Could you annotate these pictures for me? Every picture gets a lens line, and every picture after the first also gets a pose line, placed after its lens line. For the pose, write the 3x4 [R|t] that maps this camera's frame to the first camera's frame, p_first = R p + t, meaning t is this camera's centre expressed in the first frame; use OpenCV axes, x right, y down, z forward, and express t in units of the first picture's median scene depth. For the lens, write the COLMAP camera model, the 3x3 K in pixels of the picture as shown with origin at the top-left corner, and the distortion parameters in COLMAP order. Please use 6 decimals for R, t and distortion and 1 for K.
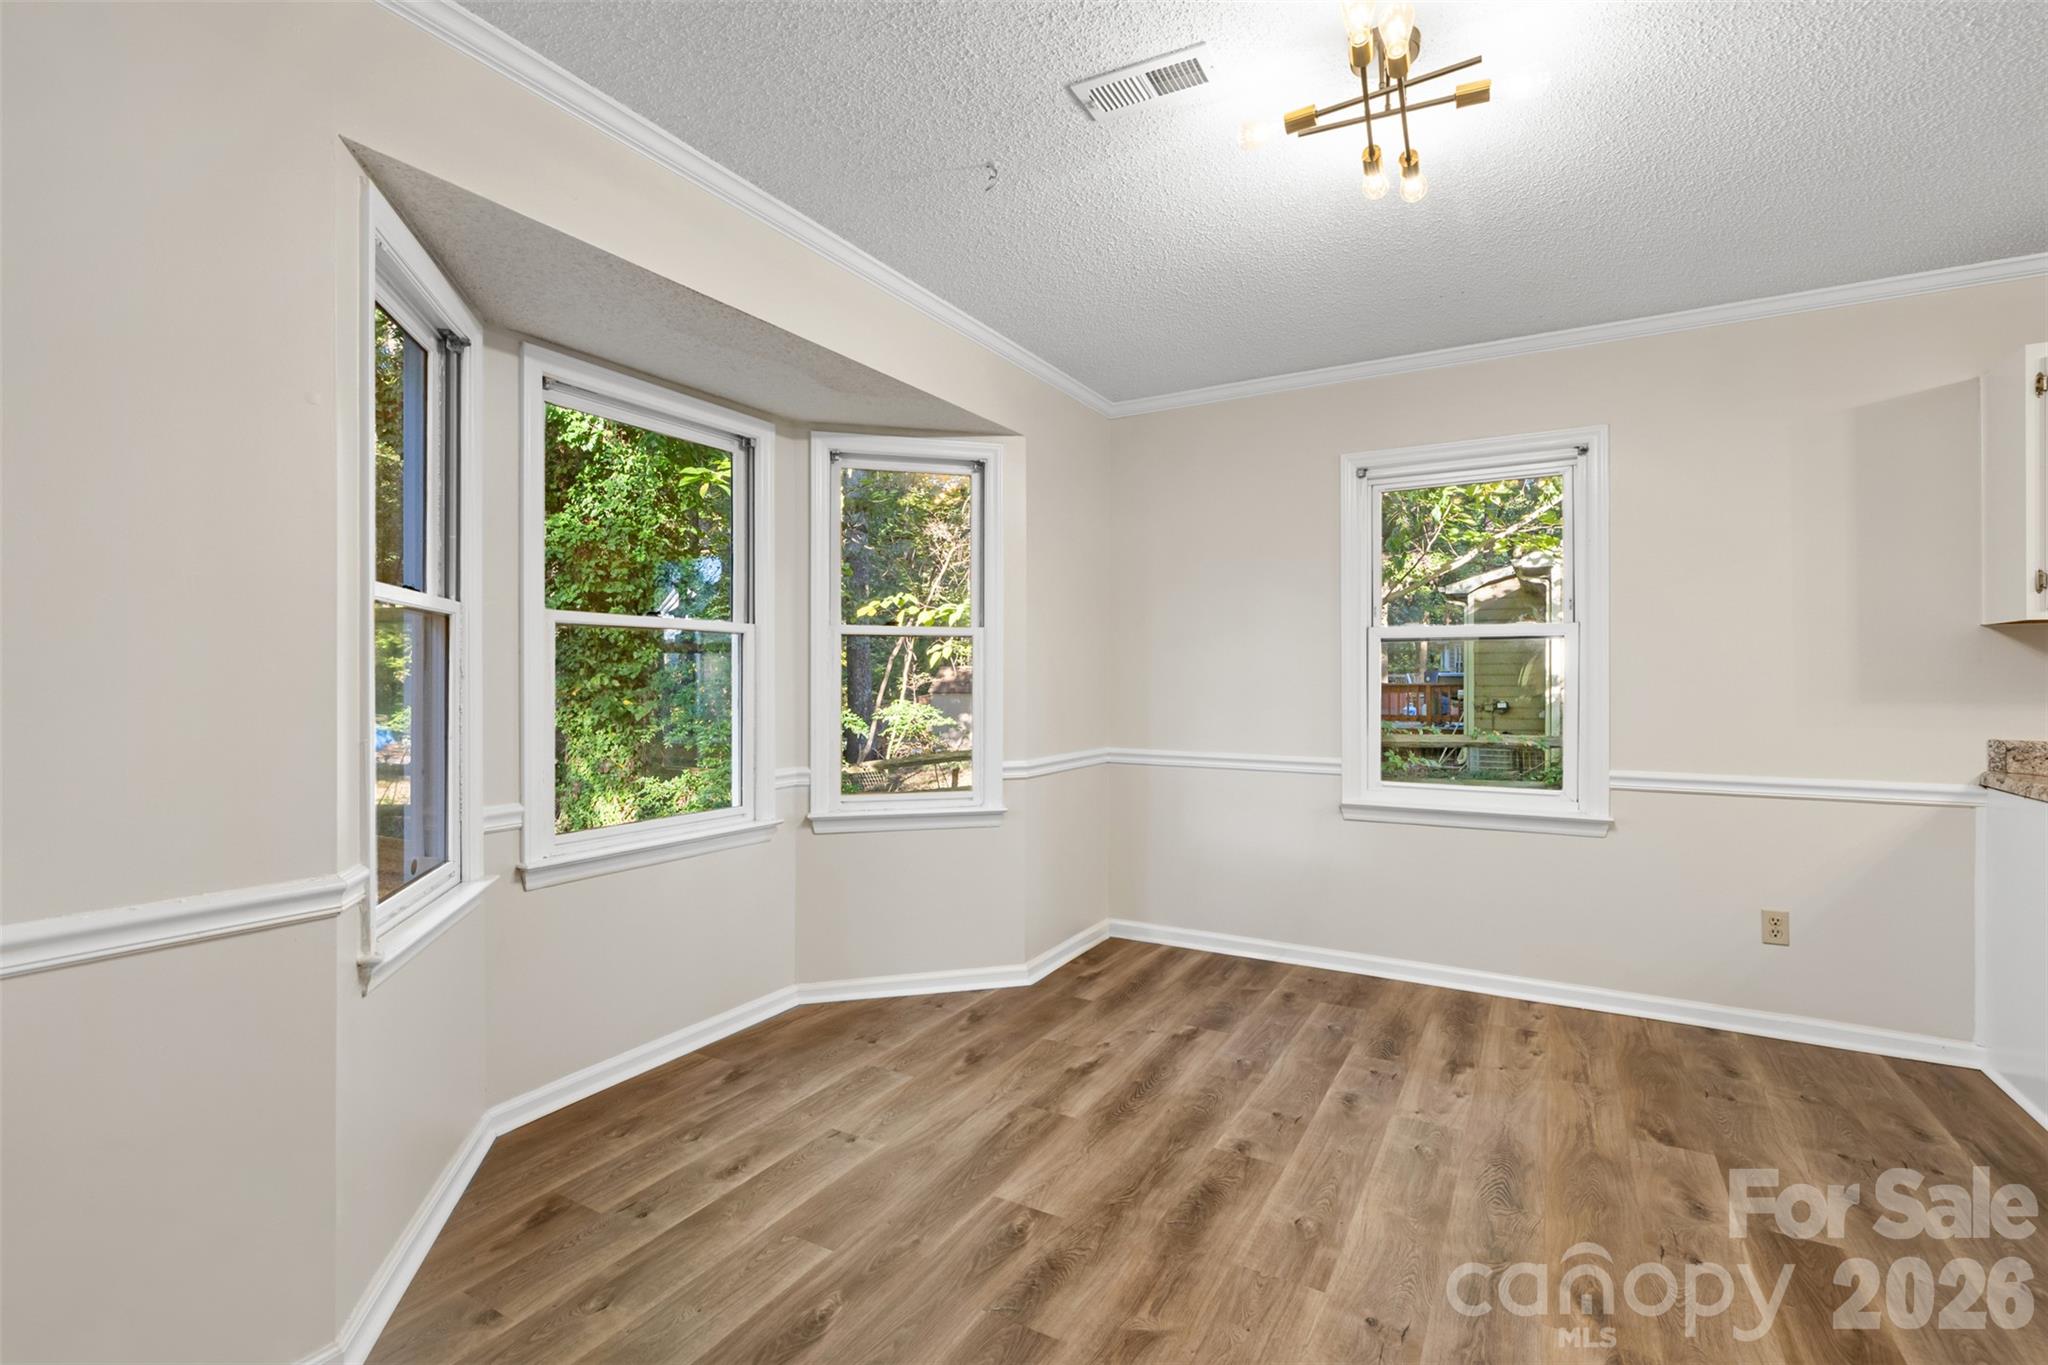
lens RADIAL K [[939.3, 0, 1027.0], [0, 939.3, 674.4], [0, 0, 1]] dist [-0.011802, 0.000413]
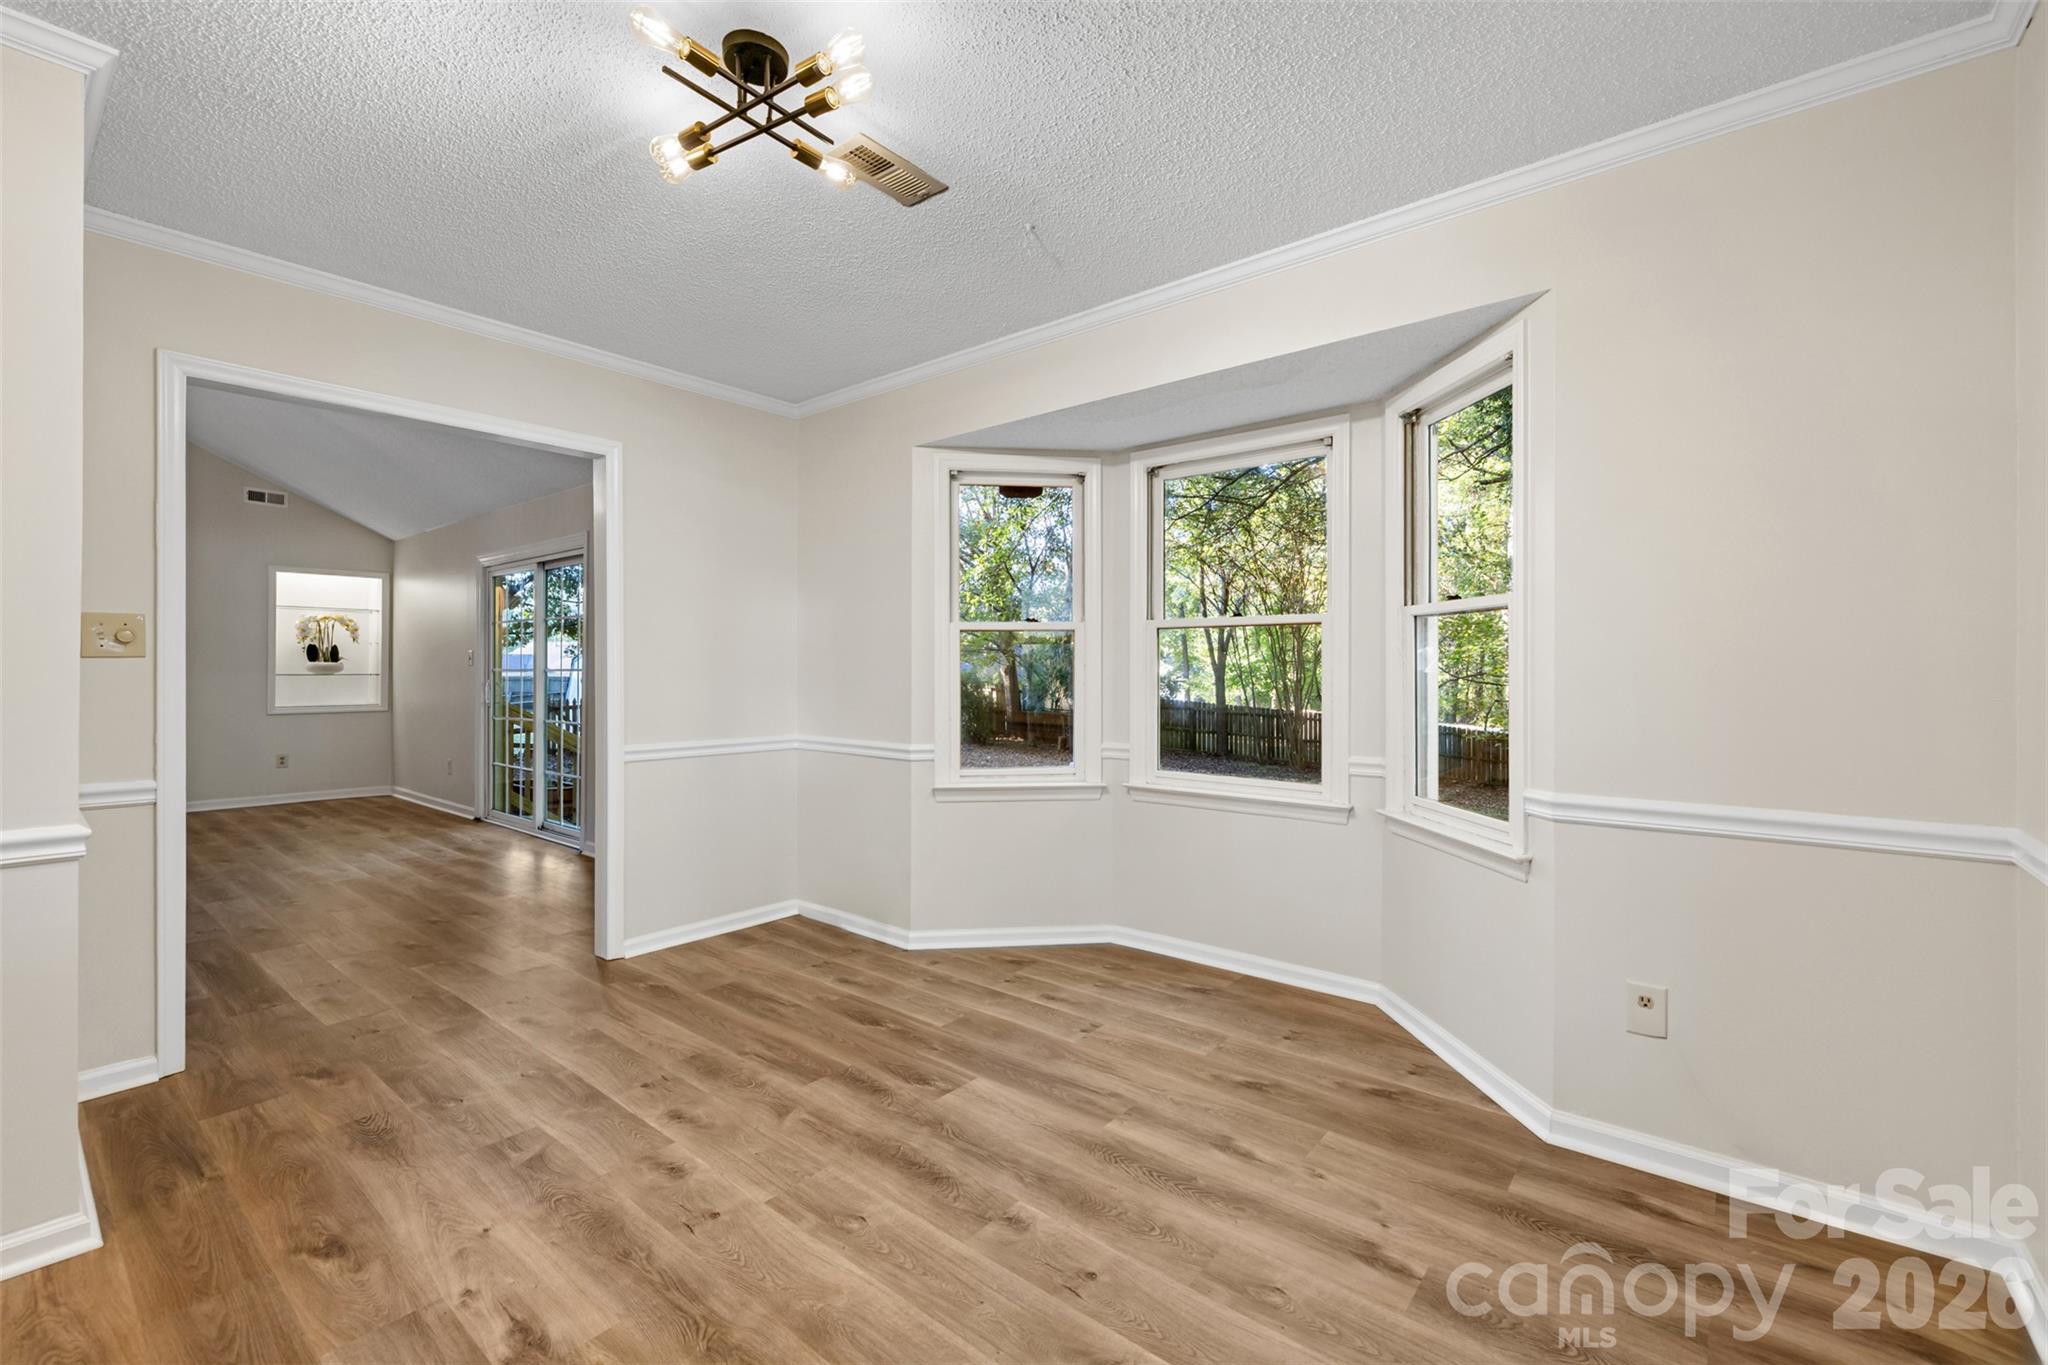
lens RADIAL K [[865.7, 0, 1025.4], [0, 865.7, 678.2], [0, 0, 1]] dist [-0.002827, -0.000244]
pose [[-0.176761, 0.015425, -0.984133, 0.956018], [0.005479, 0.999877, 0.014687, 0.000425], [0.984239, -0.002796, -0.176824, 1.107061]]
